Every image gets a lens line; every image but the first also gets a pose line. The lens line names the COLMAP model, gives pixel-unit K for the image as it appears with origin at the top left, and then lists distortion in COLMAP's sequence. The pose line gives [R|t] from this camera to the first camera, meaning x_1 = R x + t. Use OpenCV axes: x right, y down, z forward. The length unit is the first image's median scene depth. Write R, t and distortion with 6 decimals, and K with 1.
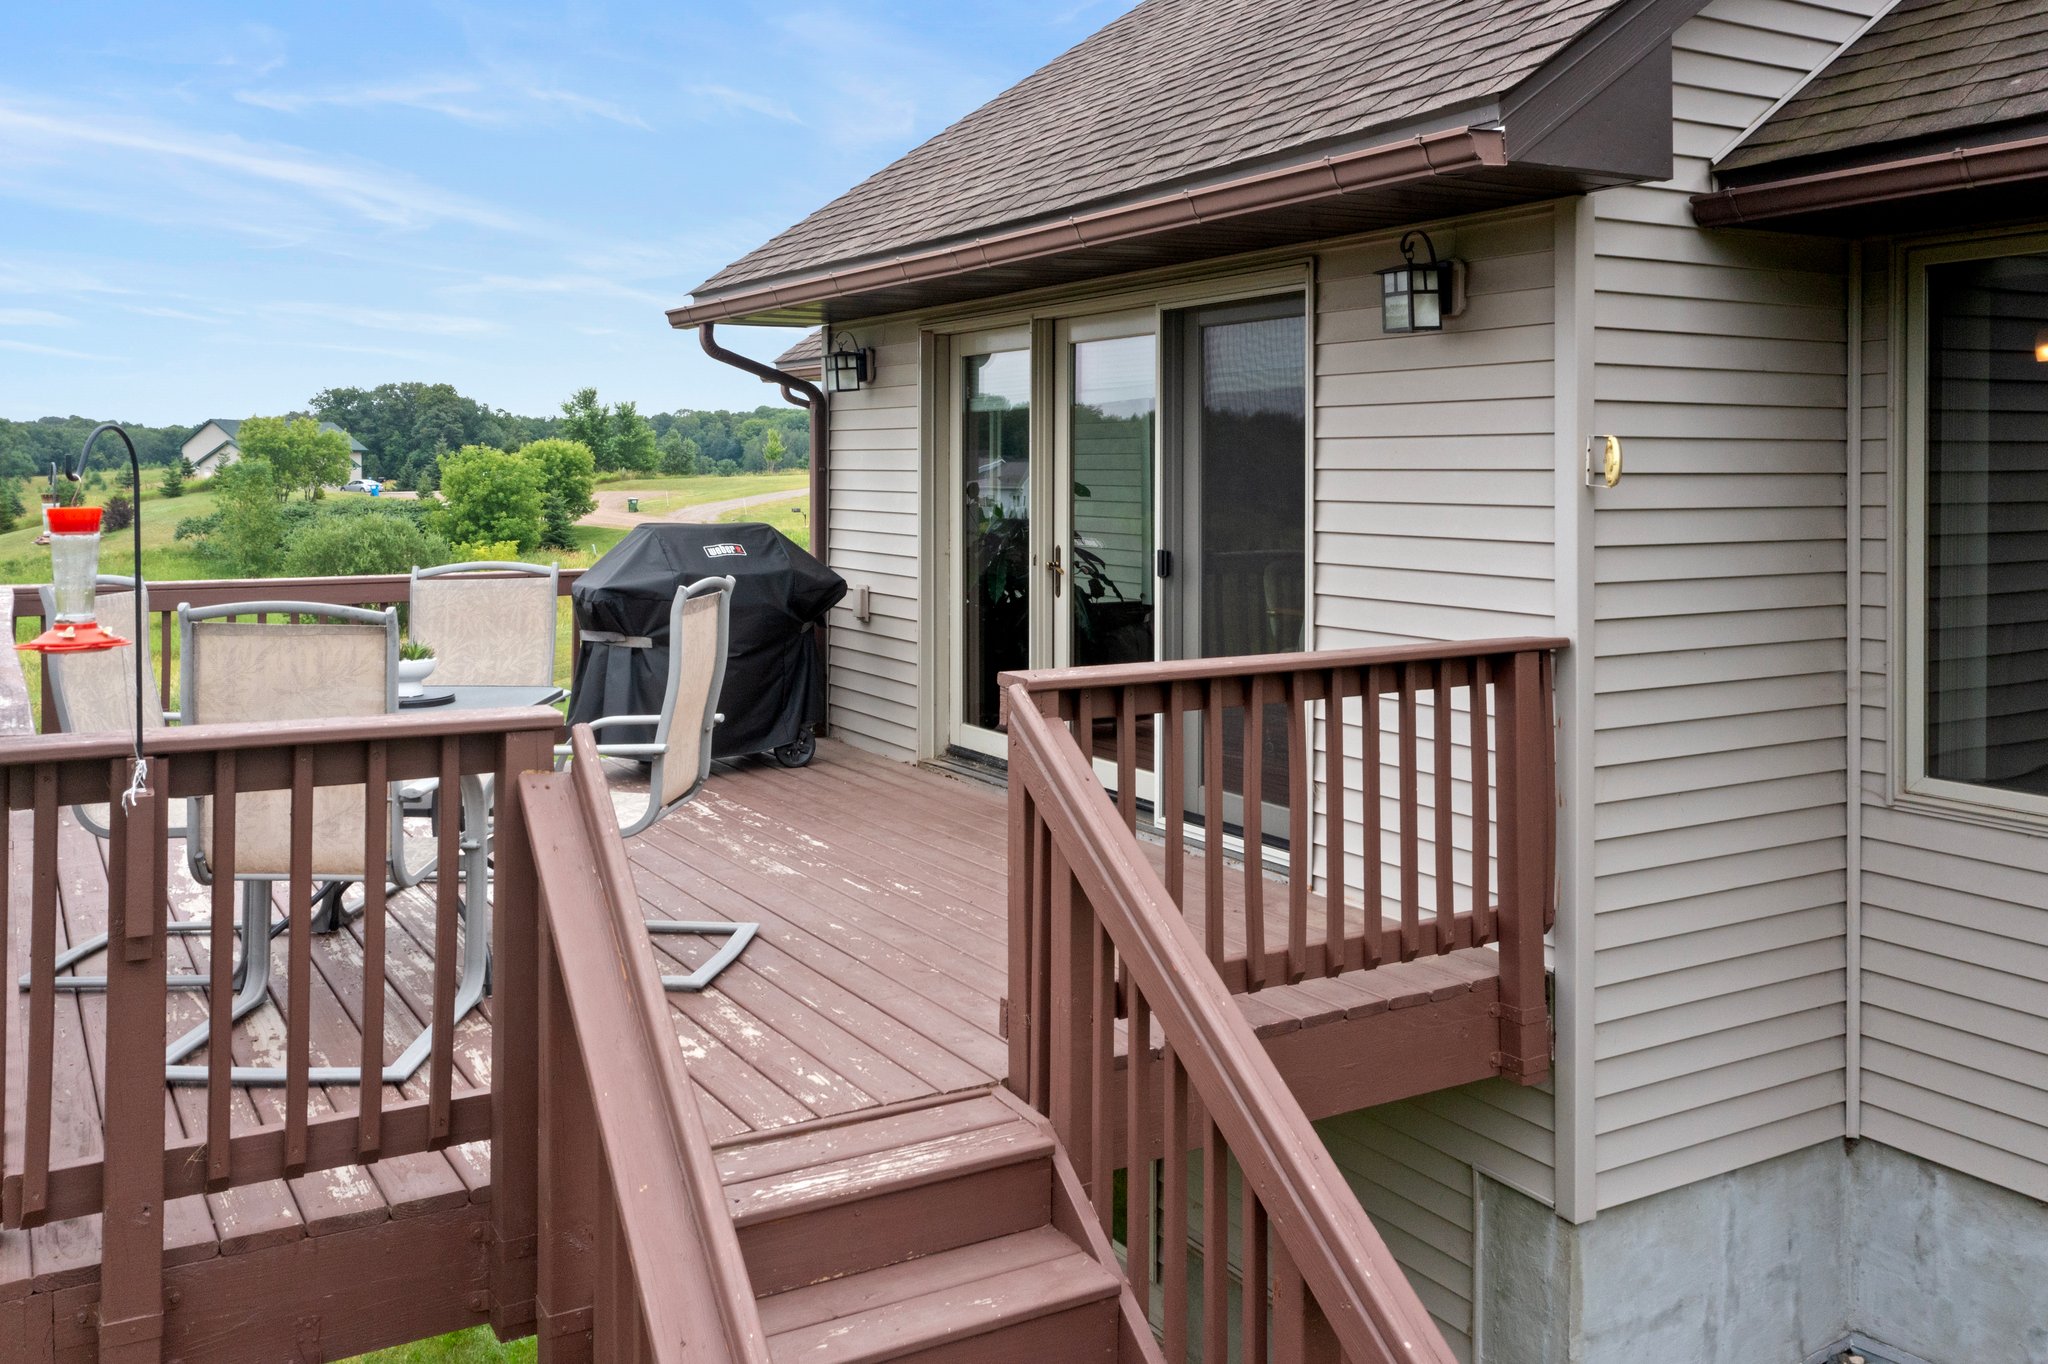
lens RADIAL K [[1655.5, 0, 1024.0], [0, 1655.5, 682.0], [0, 0, 1]] dist [0.004545, 0.010887]
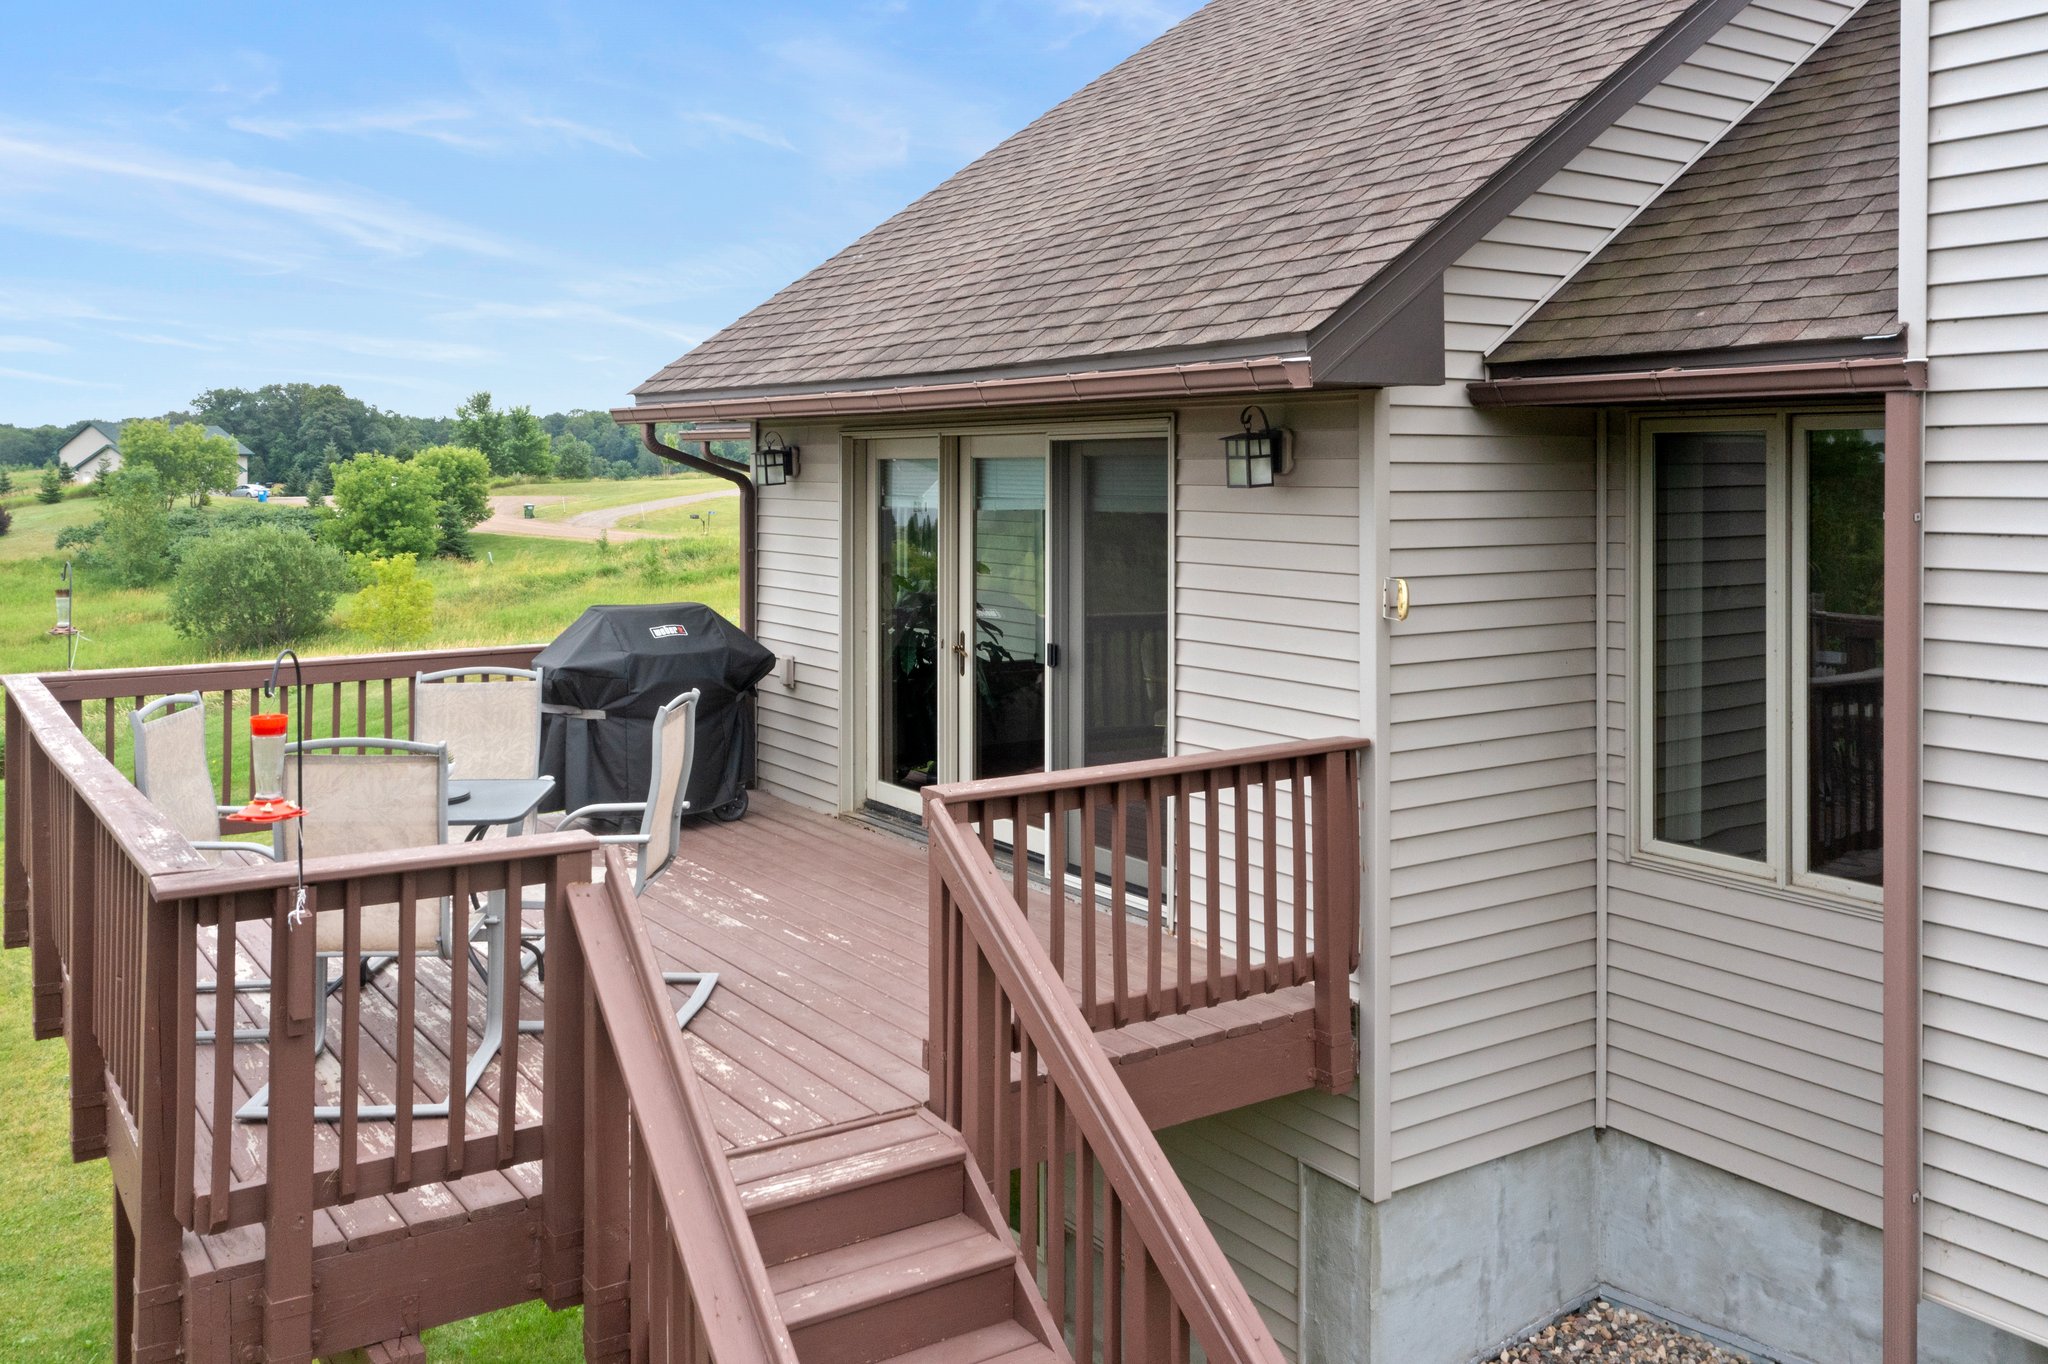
lens RADIAL K [[1631.8, 0, 1056.9], [0, 1631.8, 674.9], [0, 0, 1]] dist [0.001490, 0.012712]
pose [[0.996597, -0.000676, 0.082426, -0.010635], [0.001194, 0.999980, -0.006233, -0.060839], [-0.082420, 0.006310, 0.996578, -0.199773]]
